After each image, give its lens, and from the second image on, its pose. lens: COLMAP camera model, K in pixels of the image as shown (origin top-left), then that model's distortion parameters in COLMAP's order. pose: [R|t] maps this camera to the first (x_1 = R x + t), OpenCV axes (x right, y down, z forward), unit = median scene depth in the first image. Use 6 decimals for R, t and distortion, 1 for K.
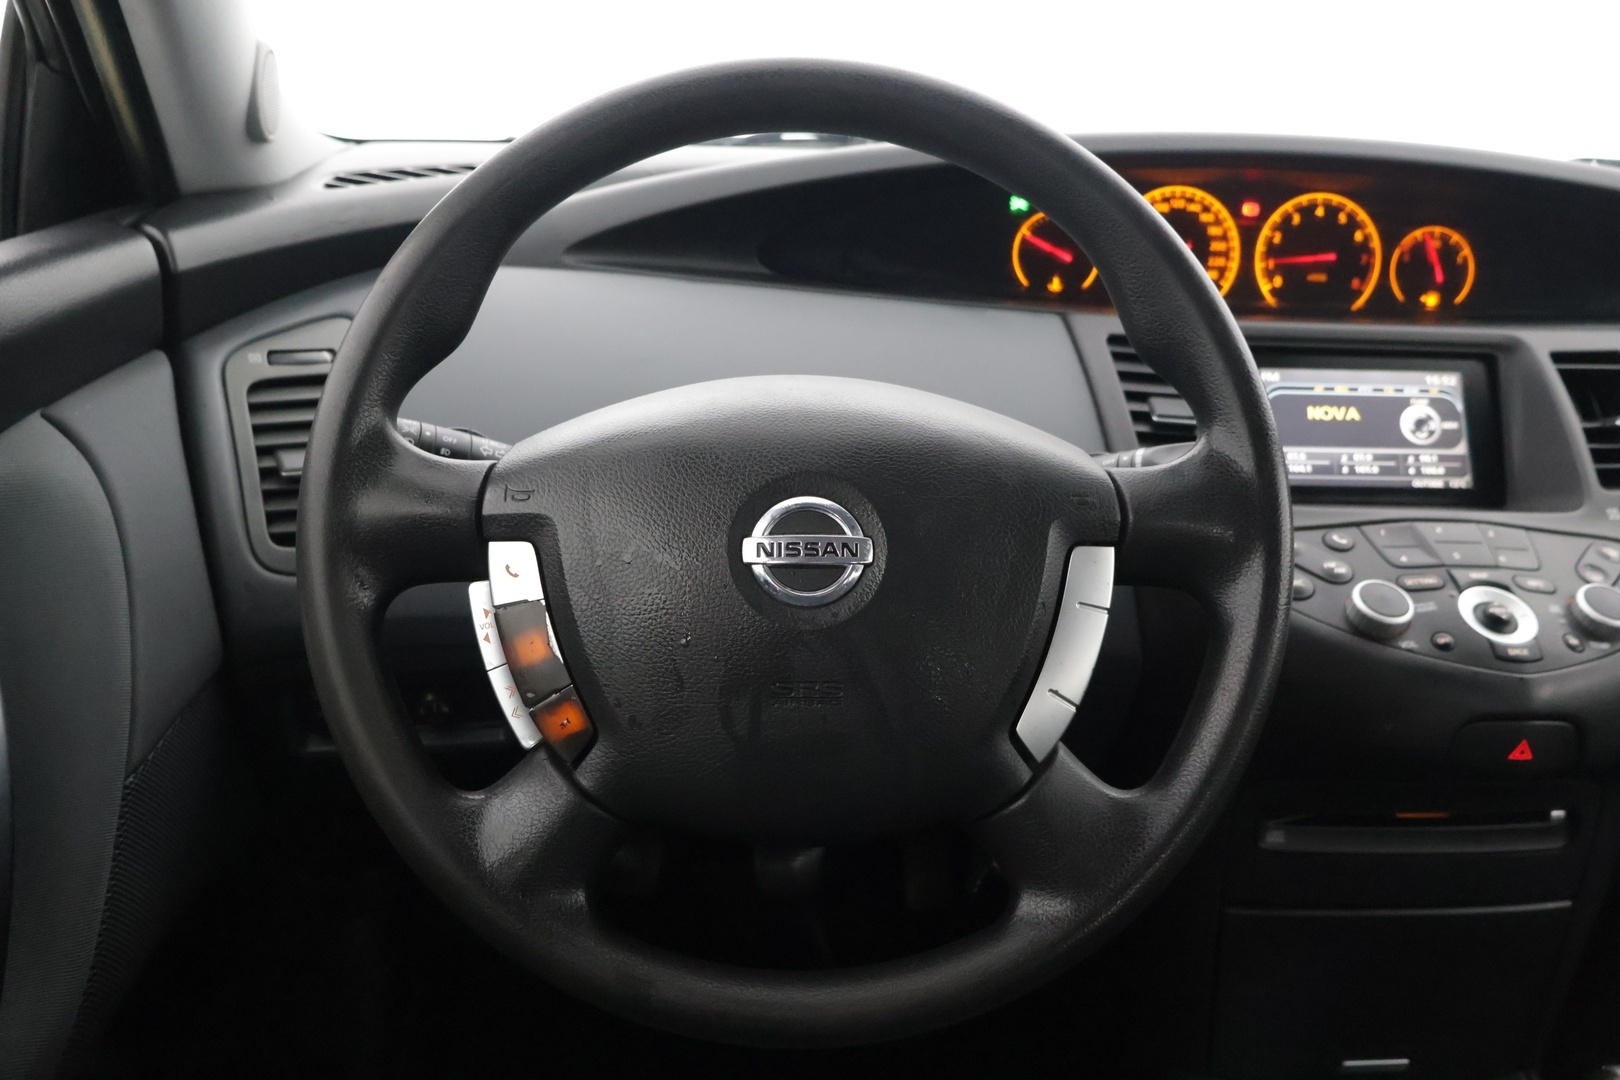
lens RADIAL K [[1369.3, 0, 810.0], [0, 1369.3, 540.0], [0, 0, 1]] dist [0.002813, 0.002977]
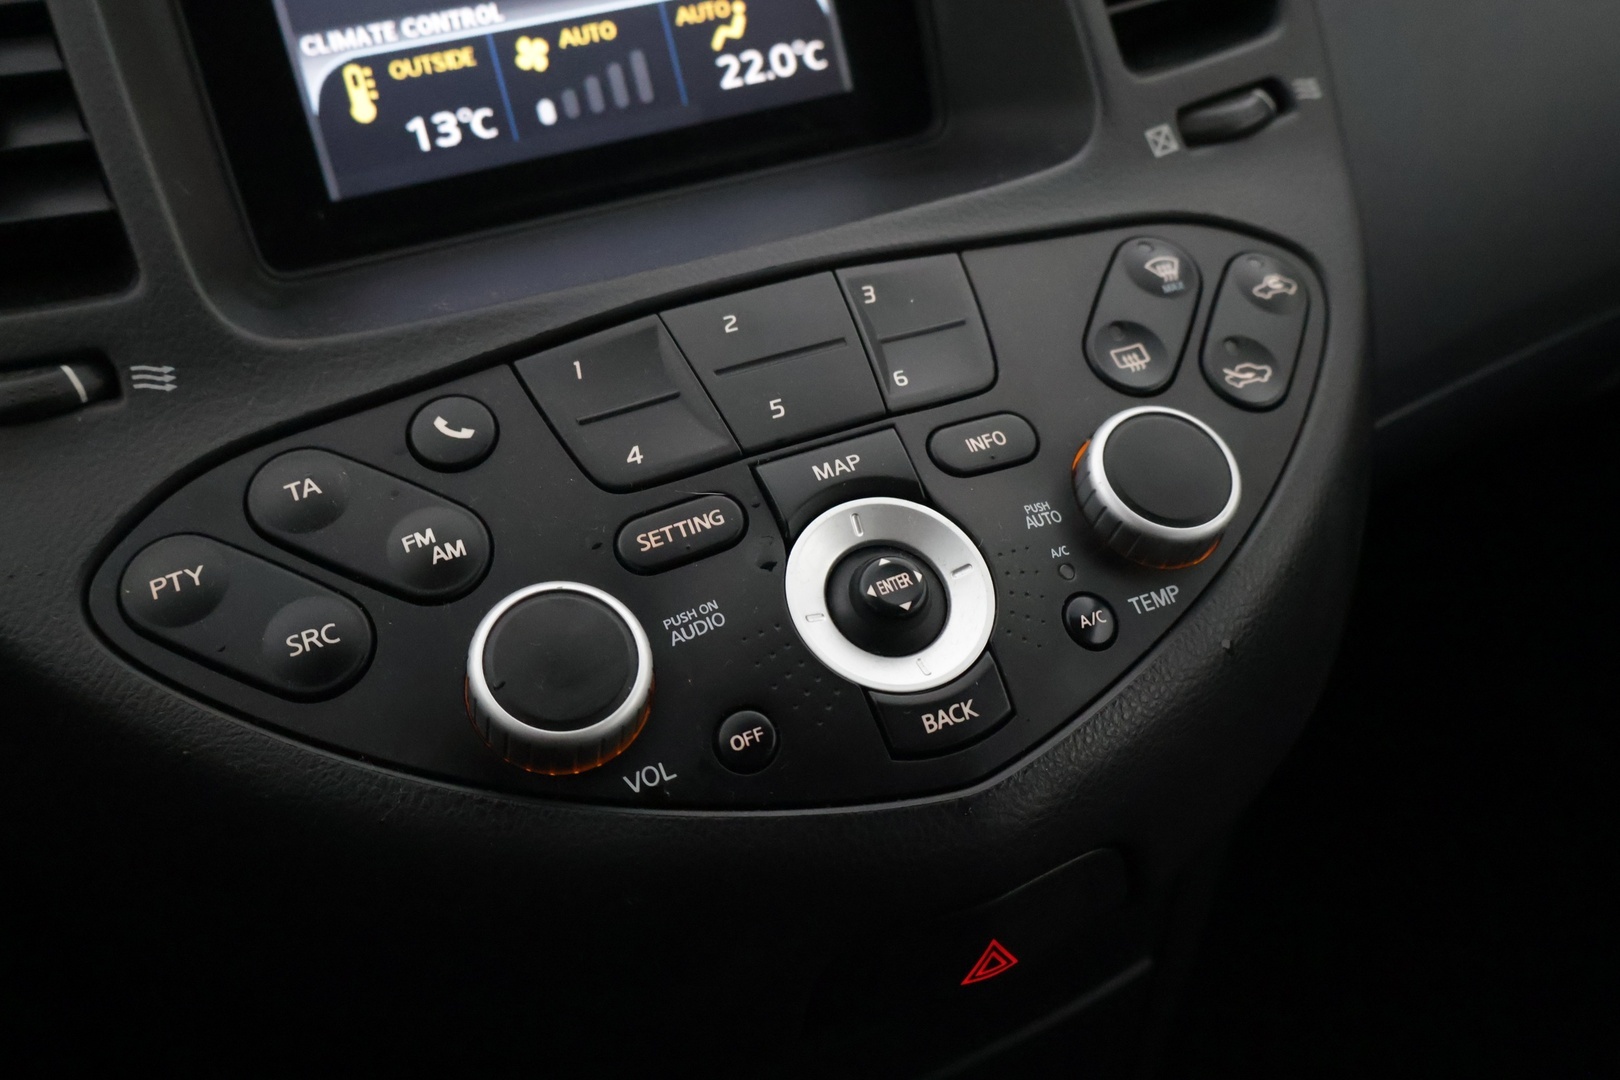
lens RADIAL K [[1623.1, 0, 810.0], [0, 1623.1, 540.0], [0, 0, 1]] dist [0.000276, 0.000872]
pose [[0.935068, -0.265641, 0.234697, 0.378518], [0.163926, 0.911119, 0.378141, -0.115773], [-0.314286, -0.315114, 0.895504, 0.622204]]
